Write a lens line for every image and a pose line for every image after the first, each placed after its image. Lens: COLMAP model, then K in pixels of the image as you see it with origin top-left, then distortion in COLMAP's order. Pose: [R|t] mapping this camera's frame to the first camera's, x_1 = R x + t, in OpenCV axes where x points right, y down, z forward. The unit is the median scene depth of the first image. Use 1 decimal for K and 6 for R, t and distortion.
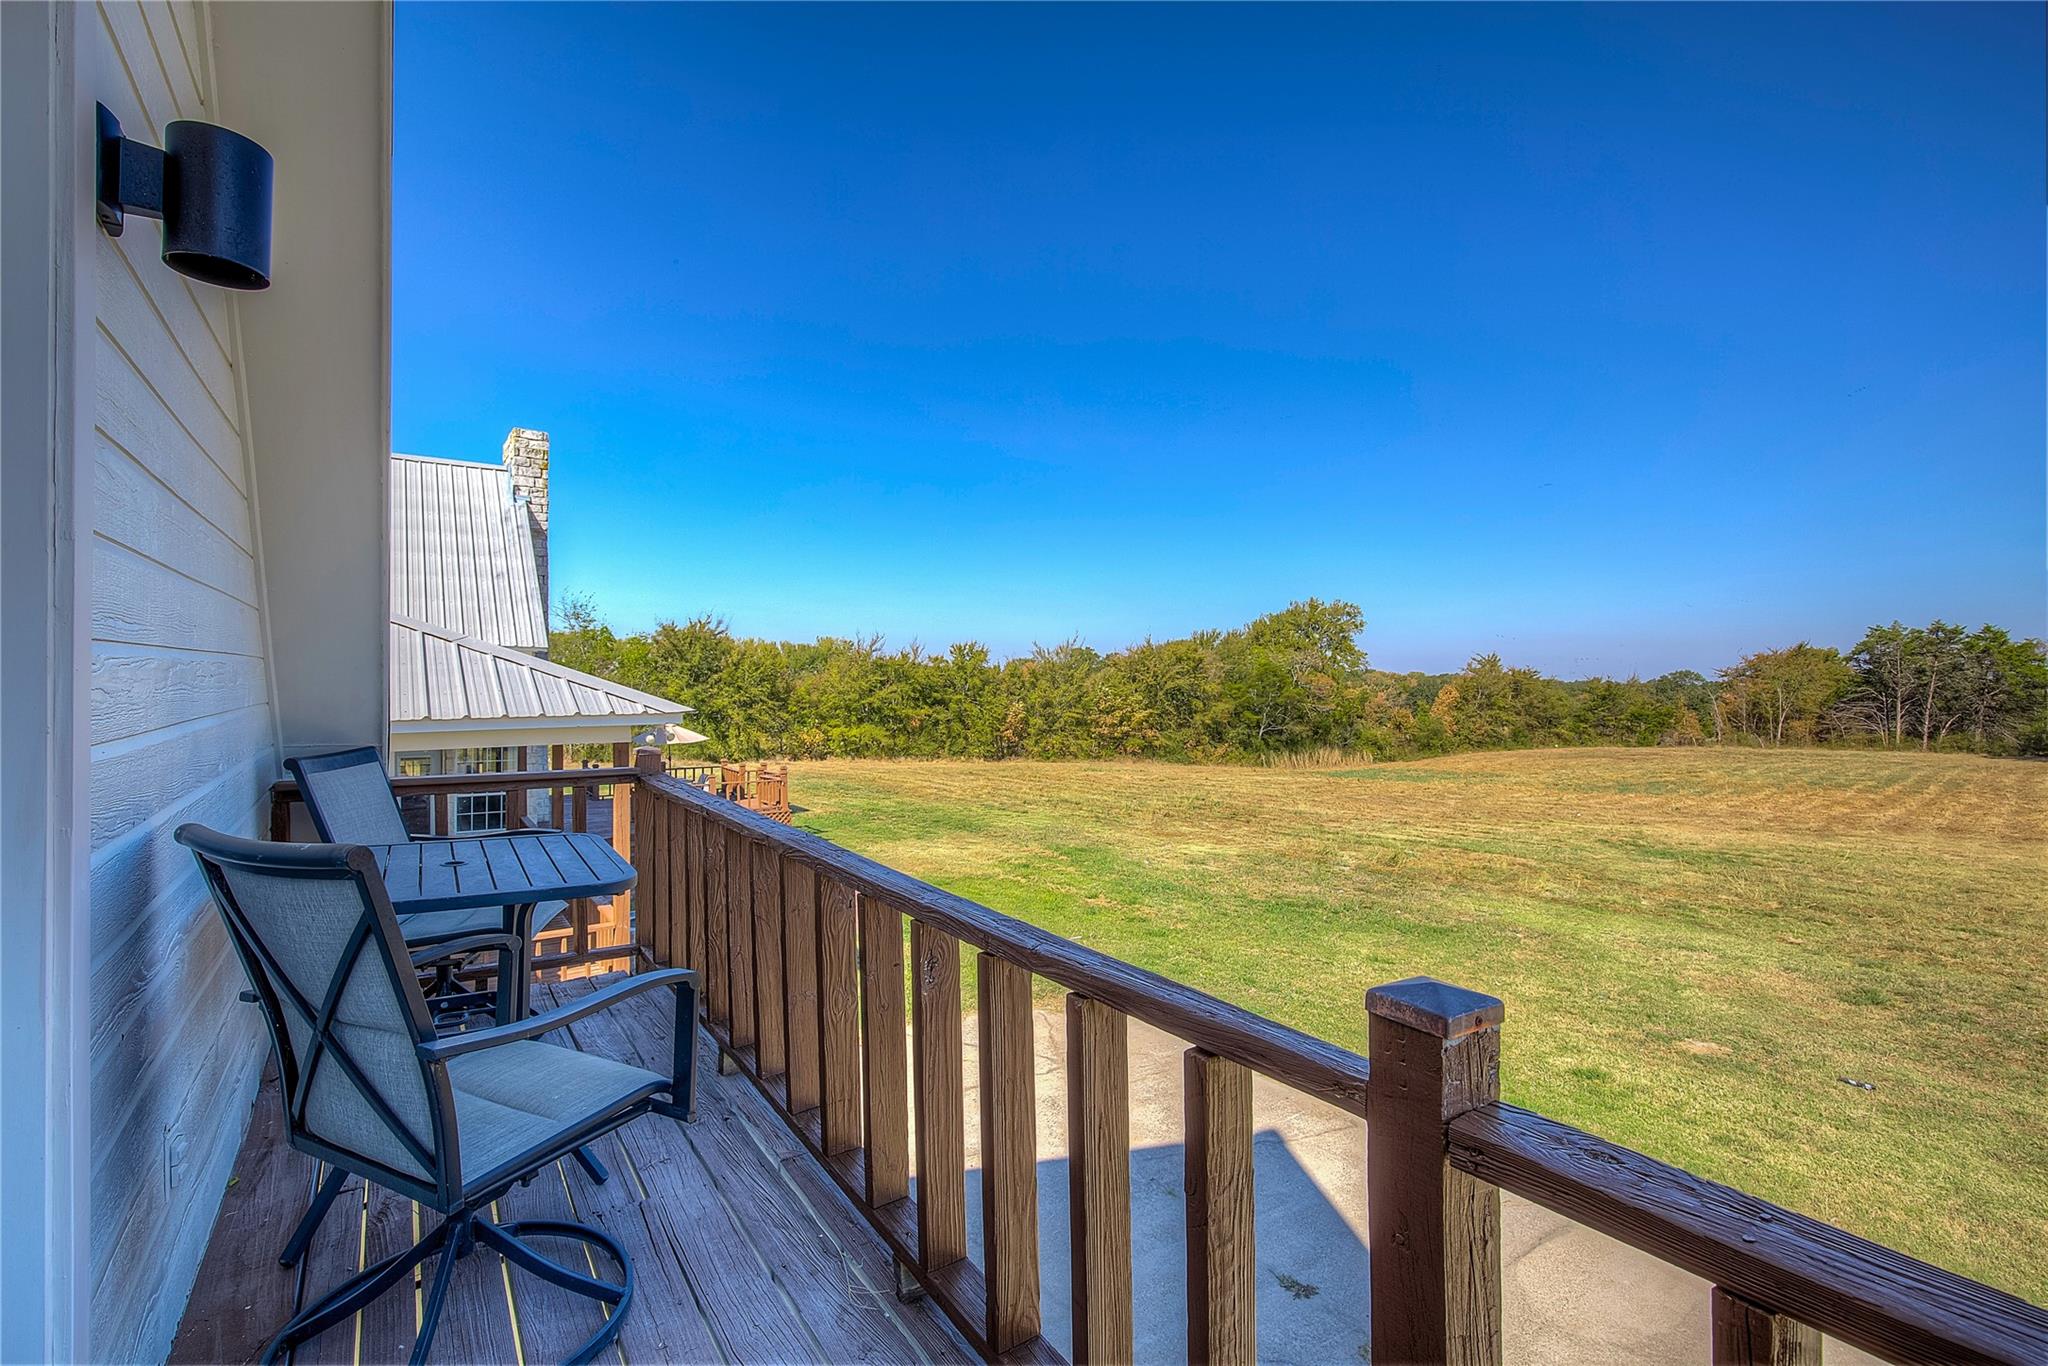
lens RADIAL K [[931.7, 0, 1028.8], [0, 931.7, 679.1], [0, 0, 1]] dist [0.001113, 0.001773]
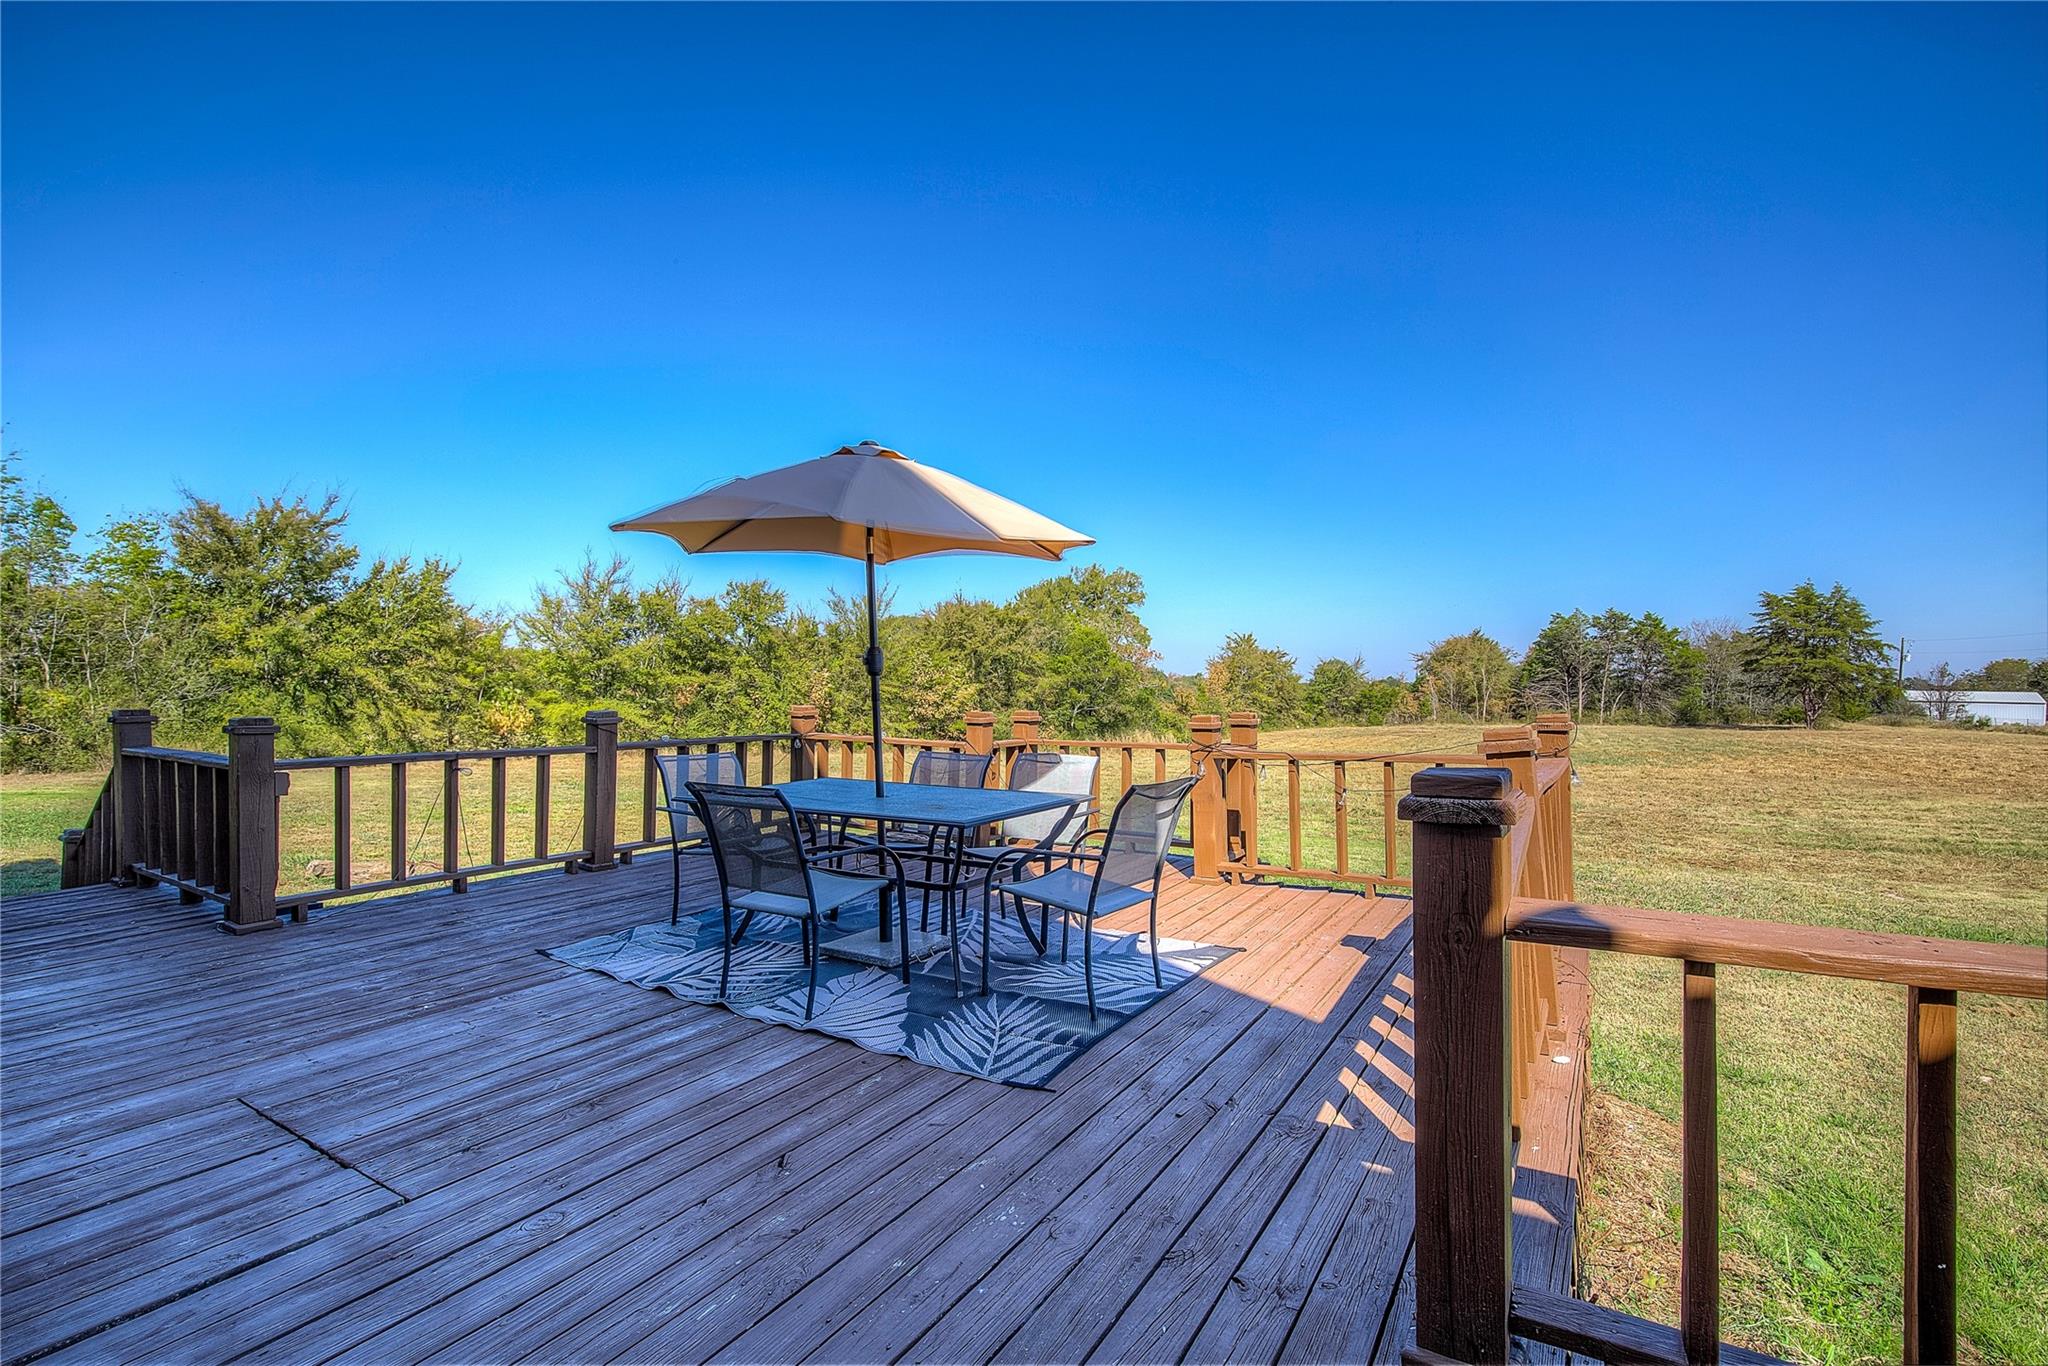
lens RADIAL K [[931.7, 0, 1029.5], [0, 931.7, 691.0], [0, 0, 1]] dist [0.001113, 0.001773]
pose [[0.913641, -0.000358, 0.406522, -0.160777], [-0.005171, 0.999908, 0.012502, 0.032724], [-0.406489, -0.013524, 0.913555, 0.306636]]
